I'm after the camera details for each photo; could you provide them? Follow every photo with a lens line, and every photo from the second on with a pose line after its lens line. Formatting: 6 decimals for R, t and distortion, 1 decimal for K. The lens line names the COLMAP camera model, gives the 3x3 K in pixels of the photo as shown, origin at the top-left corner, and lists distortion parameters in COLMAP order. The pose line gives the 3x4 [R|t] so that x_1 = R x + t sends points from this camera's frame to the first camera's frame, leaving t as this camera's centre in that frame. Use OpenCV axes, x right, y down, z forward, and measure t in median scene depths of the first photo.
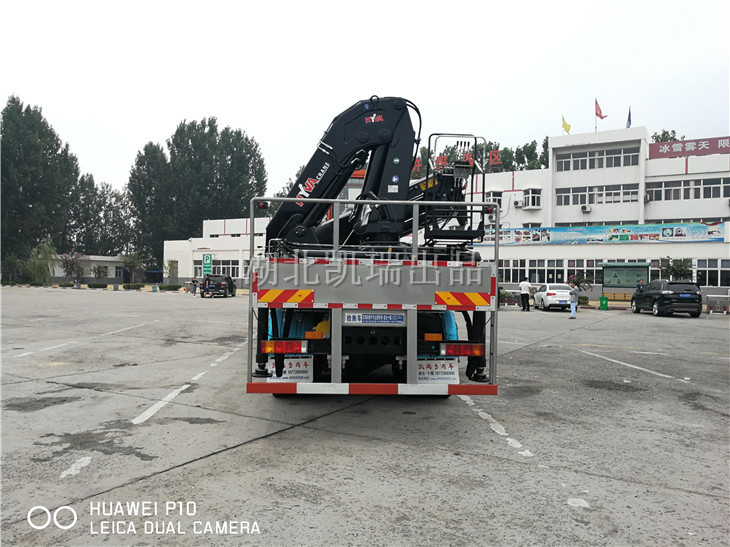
lens RADIAL K [[569.8, 0, 365.0], [0, 569.8, 273.5], [0, 0, 1]] dist [0.019188, -0.012806]
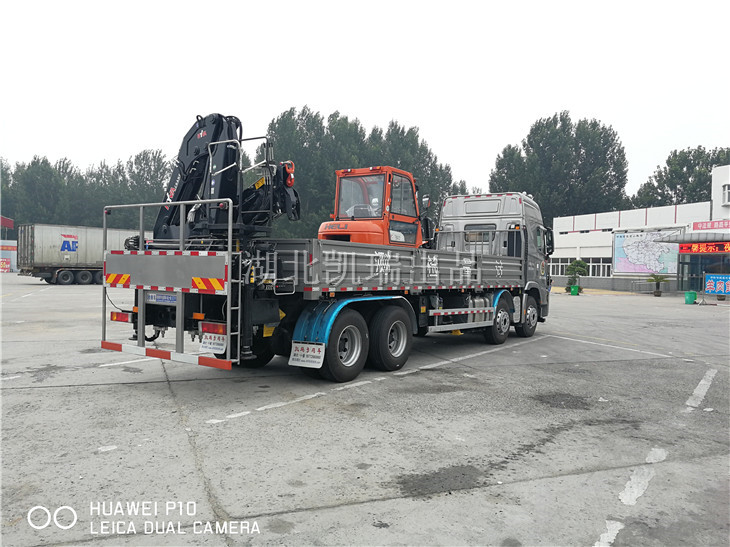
lens RADIAL K [[569.8, 0, 365.0], [0, 569.8, 273.5], [0, 0, 1]] dist [0.019188, -0.012806]
pose [[0.804047, 0.010254, -0.594477, 1.009156], [-0.008380, 0.999947, 0.005914, 0.012869], [0.594507, 0.000226, 0.804091, 0.232845]]
